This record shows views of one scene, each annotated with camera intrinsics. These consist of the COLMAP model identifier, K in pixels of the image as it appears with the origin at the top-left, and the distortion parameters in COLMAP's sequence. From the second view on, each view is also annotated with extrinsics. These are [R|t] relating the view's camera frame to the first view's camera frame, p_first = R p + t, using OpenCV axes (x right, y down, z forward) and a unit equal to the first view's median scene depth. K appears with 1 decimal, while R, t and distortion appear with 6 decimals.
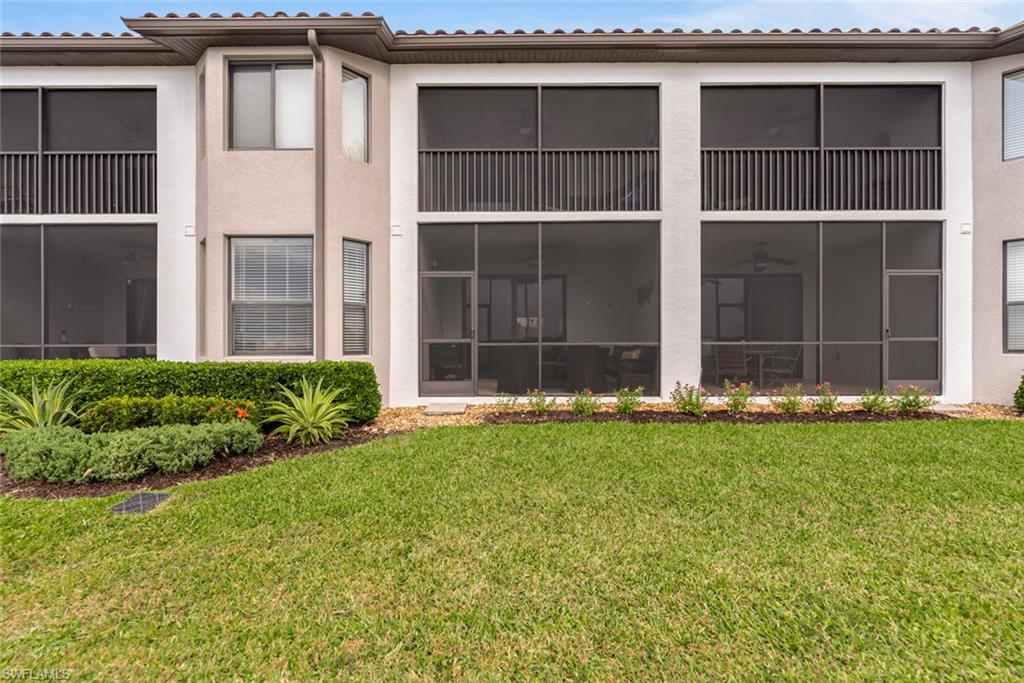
lens RADIAL K [[420.8, 0, 504.8], [0, 420.8, 345.7], [0, 0, 1]] dist [-0.000942, -0.000298]
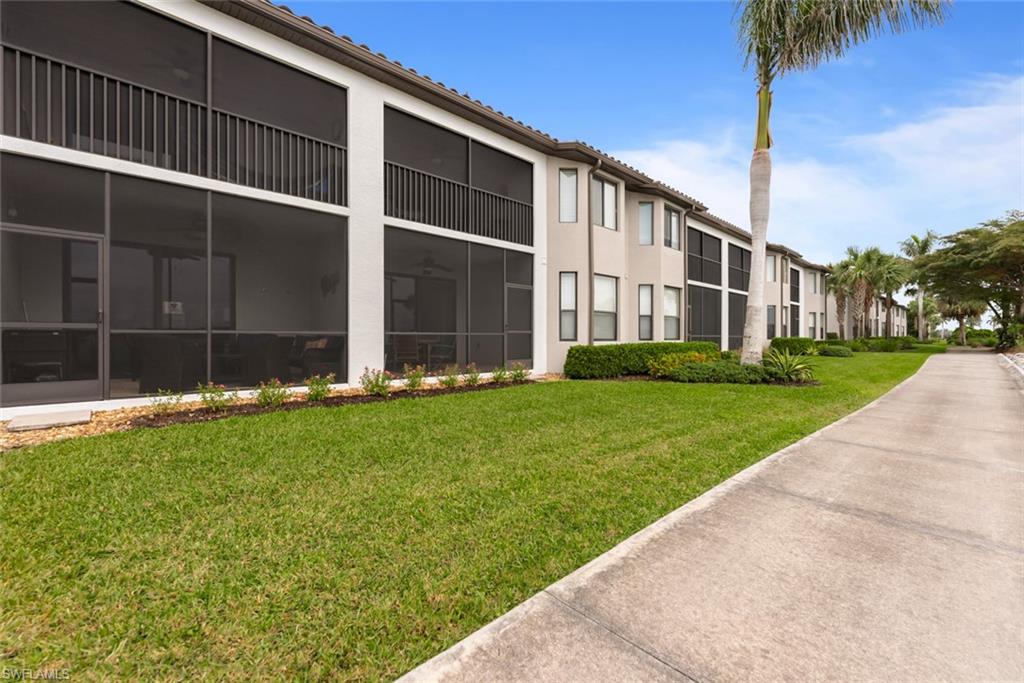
lens RADIAL K [[432.0, 0, 516.8], [0, 432.0, 339.4], [0, 0, 1]] dist [-0.001239, -0.000435]
pose [[0.720251, 0.001741, 0.693711, -0.084384], [-0.000285, 0.999998, -0.002214, 0.014657], [-0.693713, 0.001397, 0.720250, -0.083004]]
